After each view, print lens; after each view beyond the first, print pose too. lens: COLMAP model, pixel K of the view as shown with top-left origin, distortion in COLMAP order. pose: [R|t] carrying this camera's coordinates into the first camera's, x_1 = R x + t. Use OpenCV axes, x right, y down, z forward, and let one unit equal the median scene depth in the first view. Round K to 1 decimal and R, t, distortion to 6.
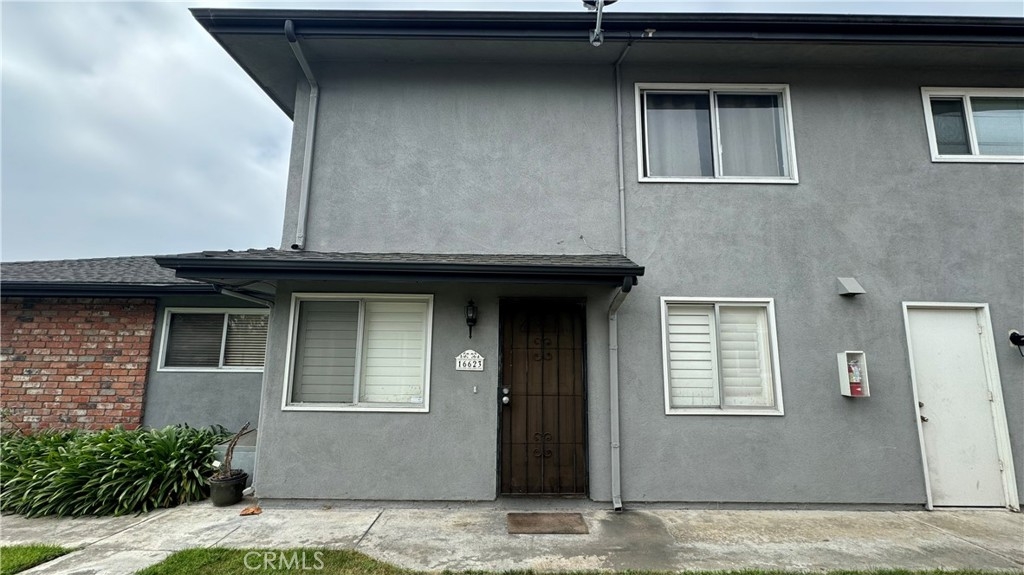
lens RADIAL K [[406.8, 0, 512.0], [0, 406.8, 287.5], [0, 0, 1]] dist [-0.000860, 0.000043]
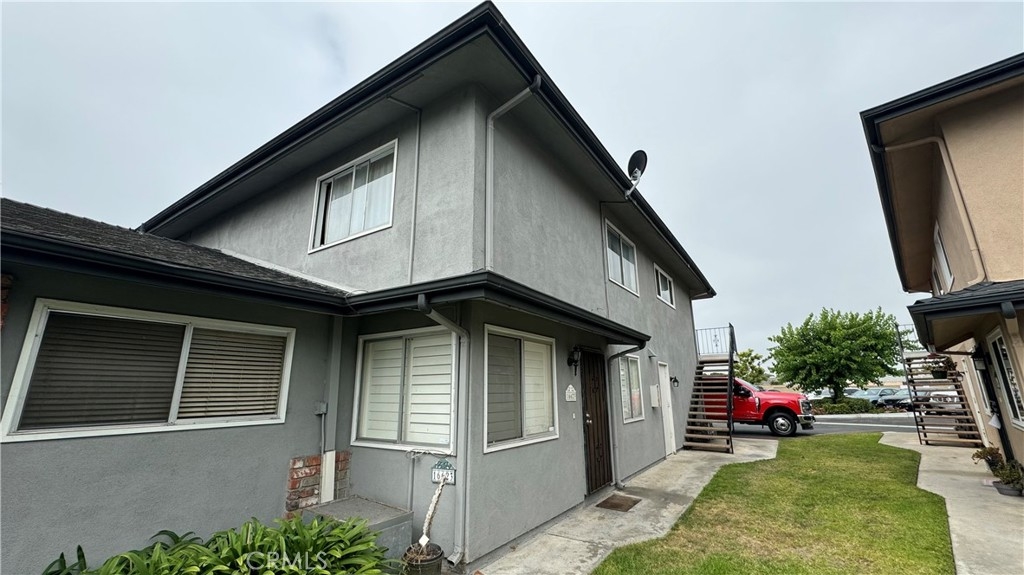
lens RADIAL K [[406.8, 0, 512.0], [0, 406.8, 287.5], [0, 0, 1]] dist [-0.000860, 0.000043]
pose [[0.561258, 0.189553, 0.805642, -1.208125], [-0.109090, 0.981870, -0.155018, 0.065850], [-0.820420, -0.000882, 0.571760, 0.389026]]
